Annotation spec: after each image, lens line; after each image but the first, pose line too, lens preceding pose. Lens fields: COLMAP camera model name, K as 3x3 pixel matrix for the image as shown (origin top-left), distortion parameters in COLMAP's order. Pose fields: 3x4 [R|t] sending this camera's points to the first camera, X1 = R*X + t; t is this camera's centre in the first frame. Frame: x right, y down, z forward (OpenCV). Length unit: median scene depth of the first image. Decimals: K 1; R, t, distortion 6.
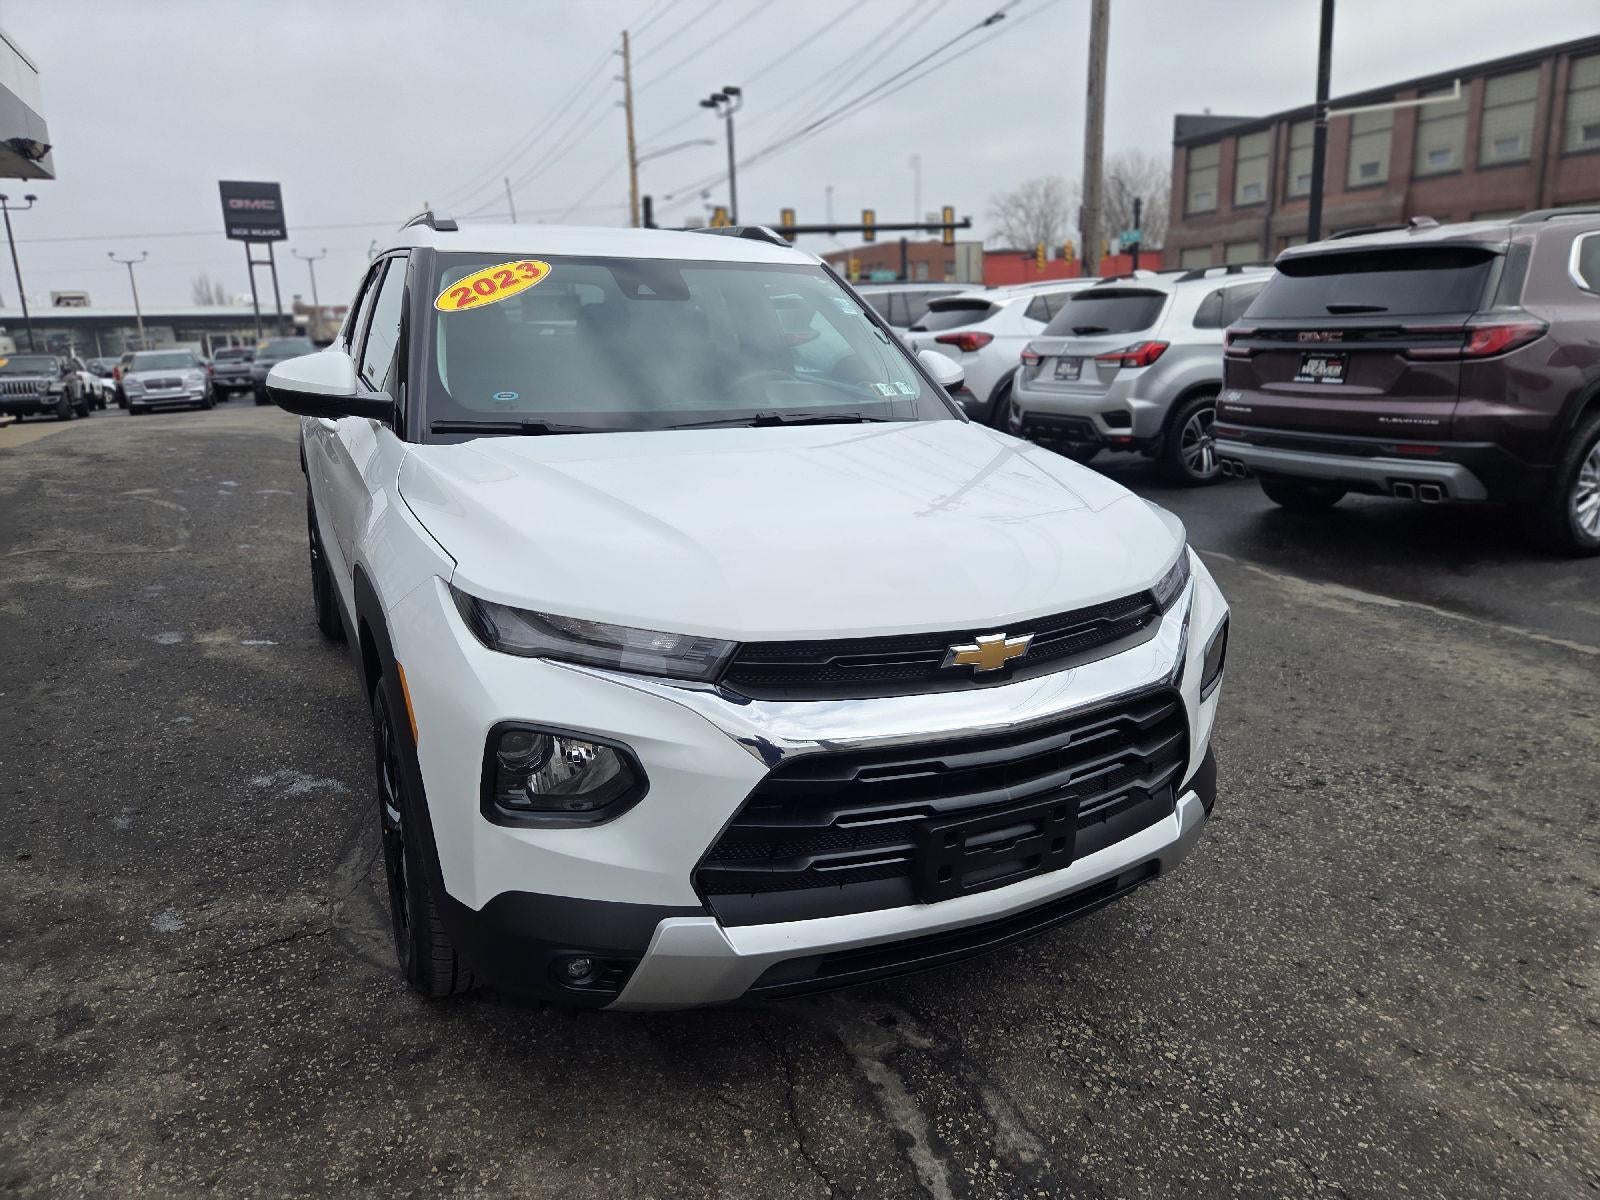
lens RADIAL K [[1068.8, 0, 800.1], [0, 1068.8, 583.9], [0, 0, 1]] dist [0.069104, -0.053940]
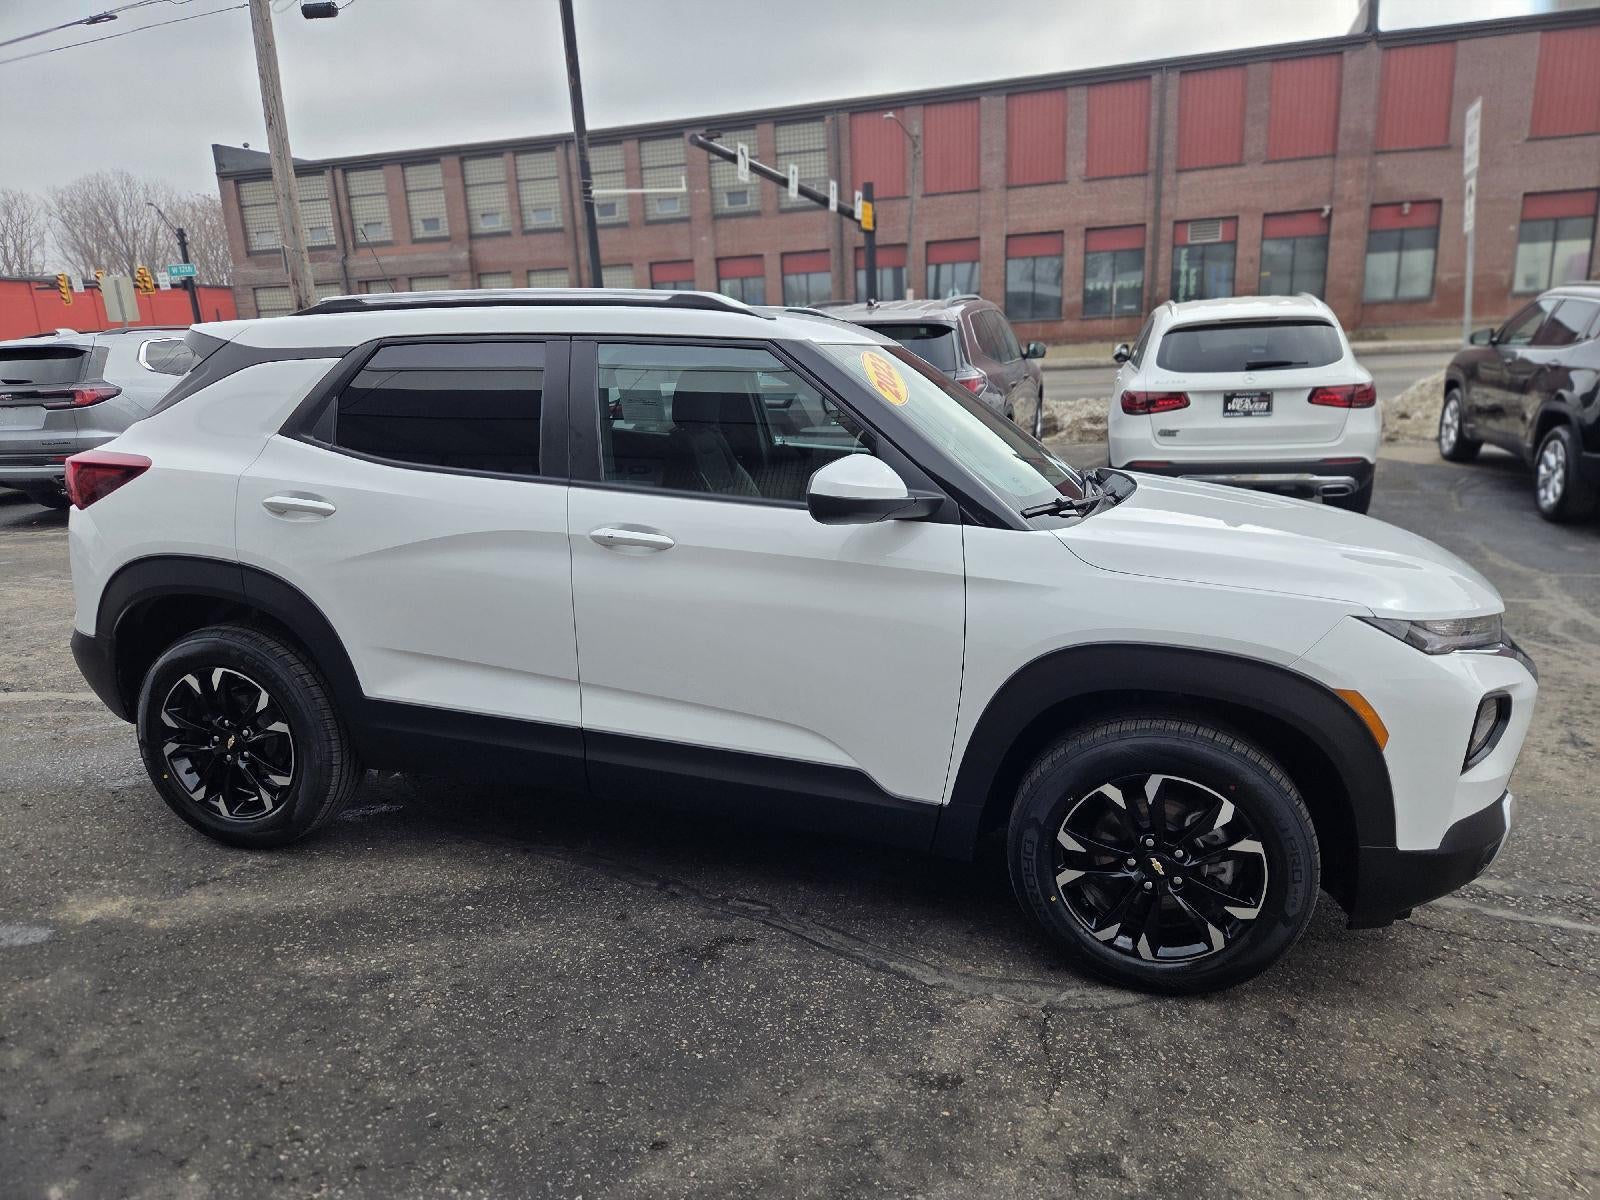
lens RADIAL K [[1068.8, 0, 799.4], [0, 1068.8, 610.2], [0, 0, 1]] dist [0.069104, -0.053940]
pose [[0.676203, -0.179376, 0.714544, -1.104590], [0.187472, 0.979874, 0.068570, -0.145661], [-0.712463, 0.087590, 0.696222, 0.371193]]
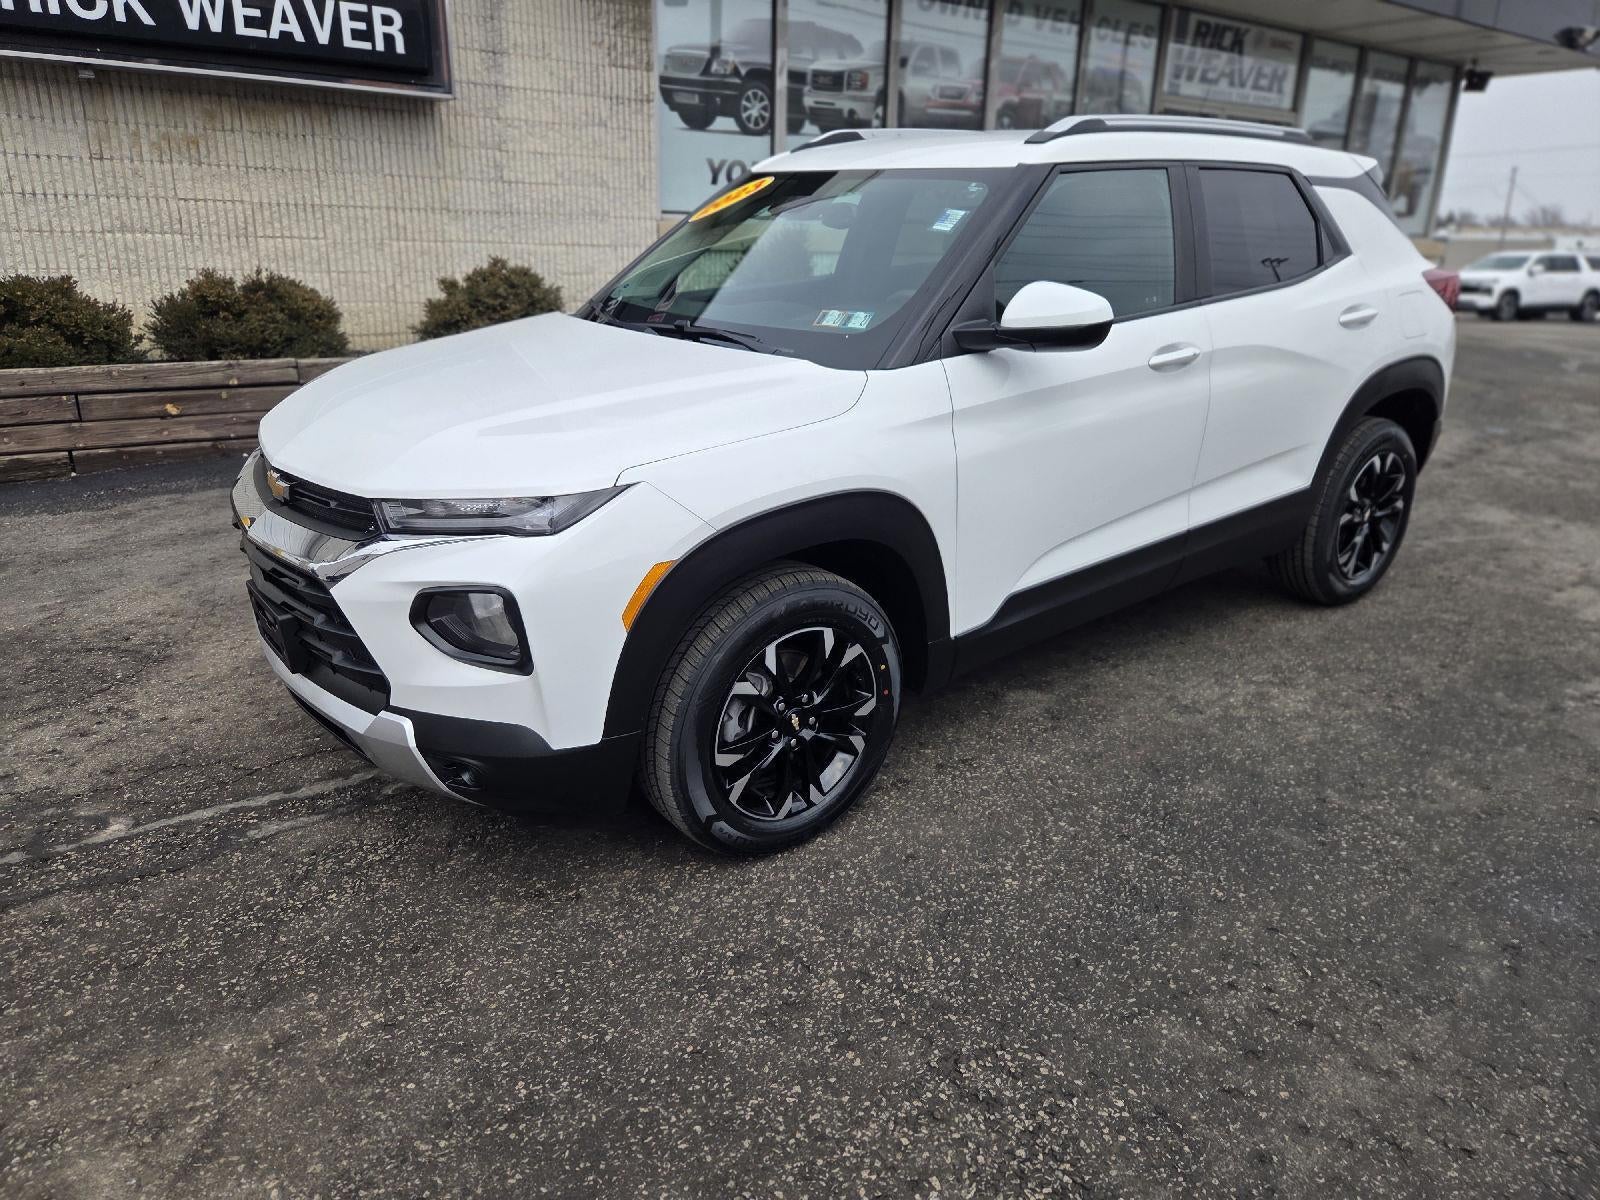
lens RADIAL K [[1068.8, 0, 789.3], [0, 1068.8, 590.3], [0, 0, 1]] dist [0.069104, -0.053940]
pose [[0.193598, 0.332466, -0.923031, 1.025640], [-0.244298, 0.927532, 0.282847, -0.227114], [0.950178, 0.170736, 0.260789, 0.819567]]
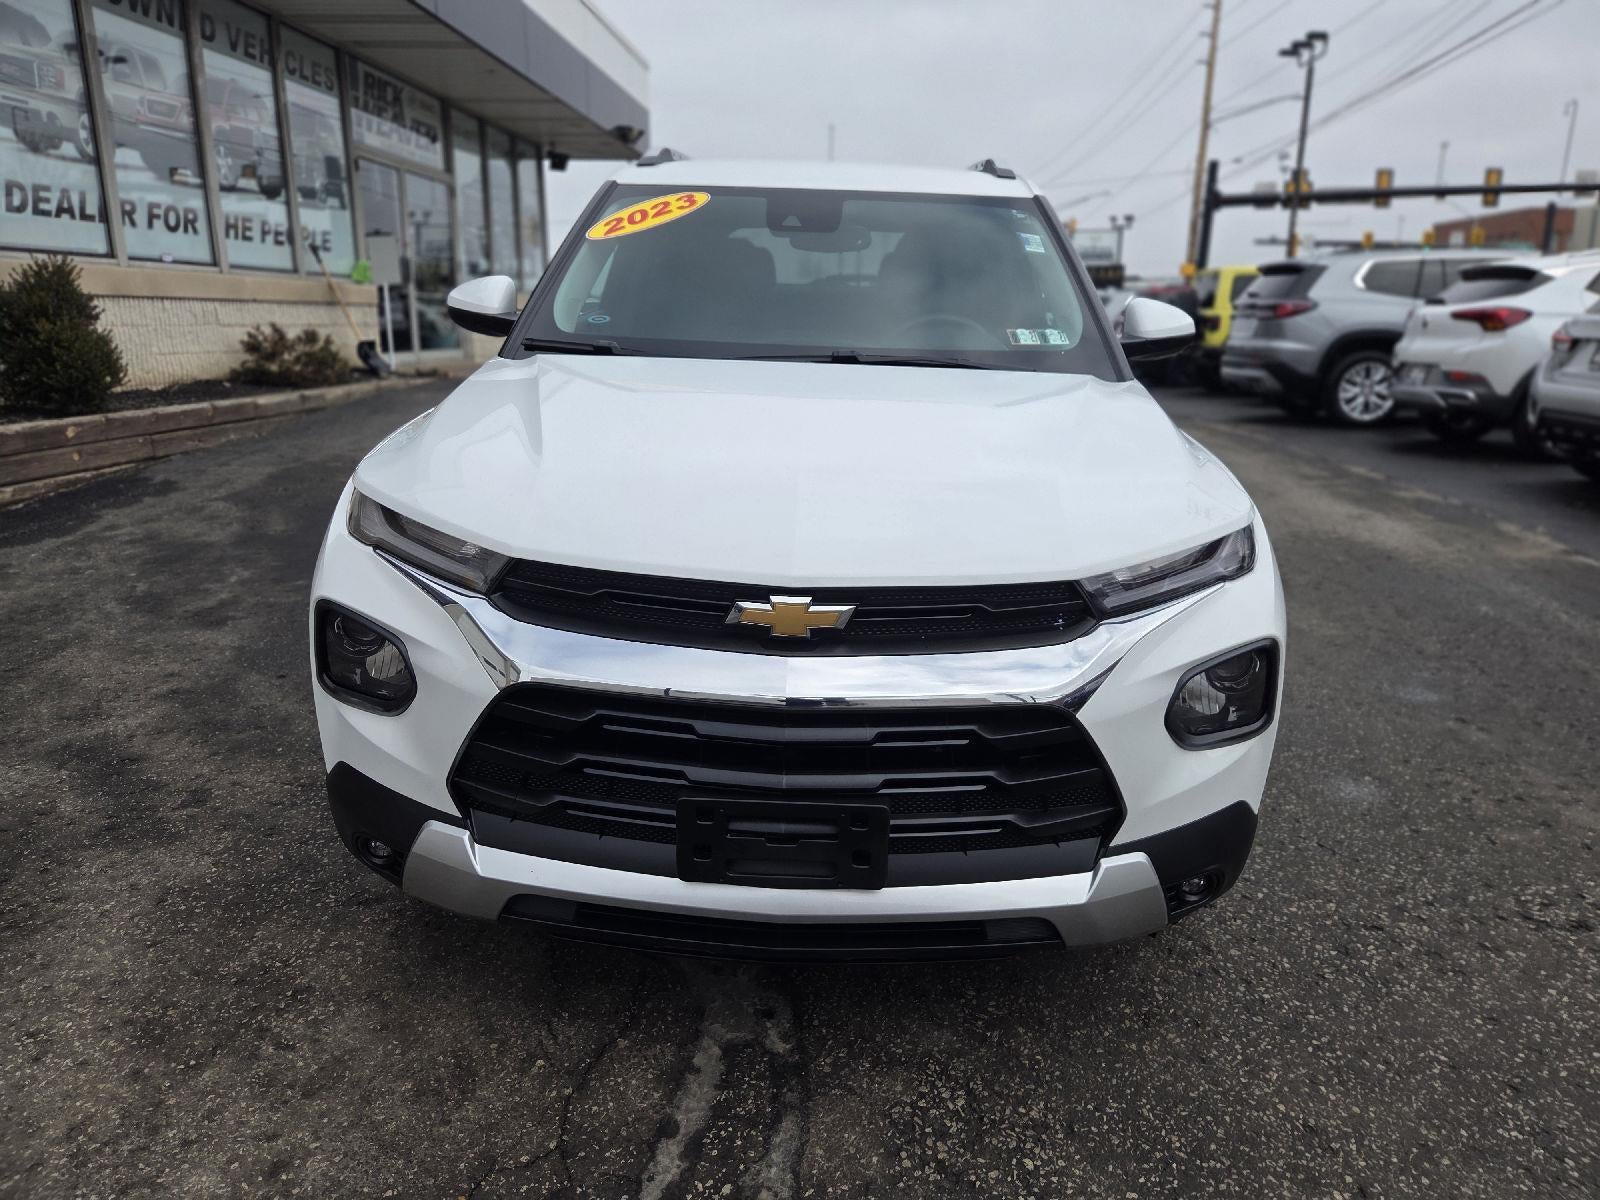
lens RADIAL K [[1068.8, 0, 810.9], [0, 1068.8, 590.3], [0, 0, 1]] dist [0.069104, -0.053940]
pose [[0.883154, 0.150807, -0.444181, 0.364536], [-0.138763, 0.988523, 0.059721, -0.006553], [0.448090, 0.008894, 0.893944, 0.154709]]
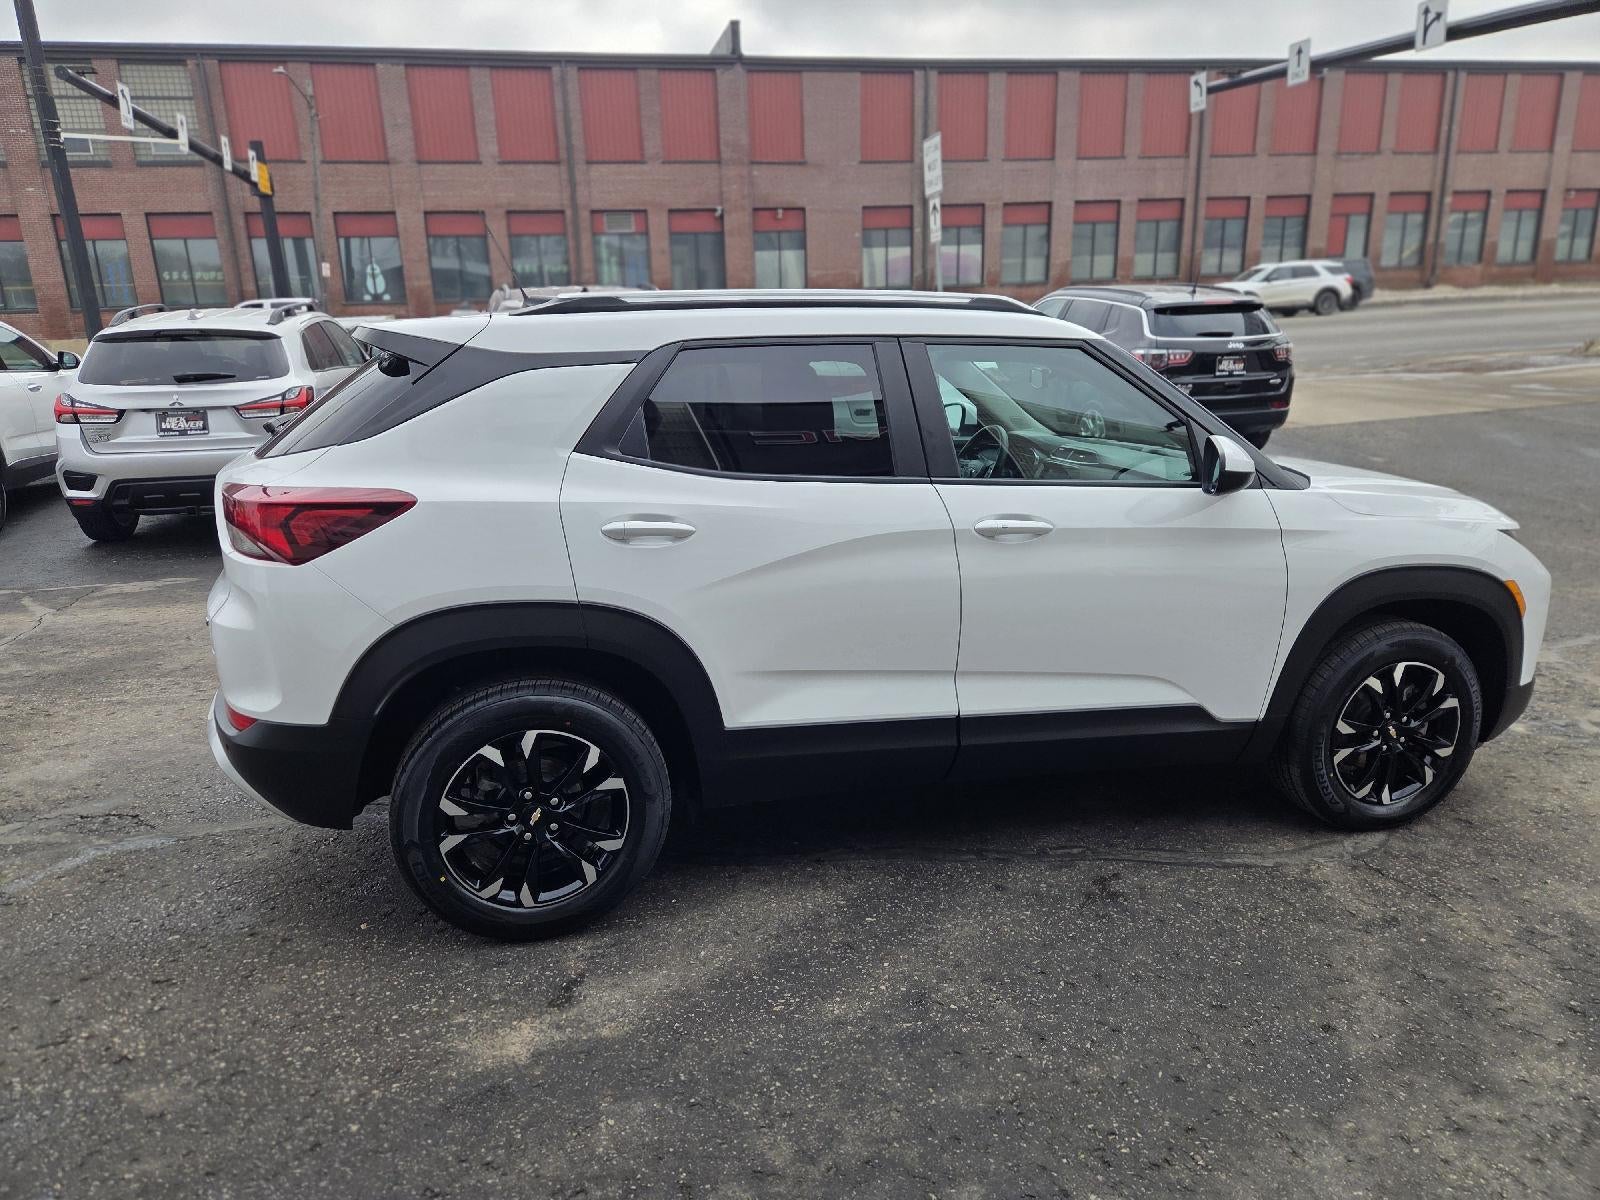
lens RADIAL K [[1068.8, 0, 794.3], [0, 1068.8, 587.9], [0, 0, 1]] dist [0.069104, -0.053940]
pose [[0.191849, -0.234374, 0.953028, -1.545253], [0.243891, 0.951989, 0.185022, -0.360582], [-0.950637, 0.196939, 0.239800, 1.118784]]
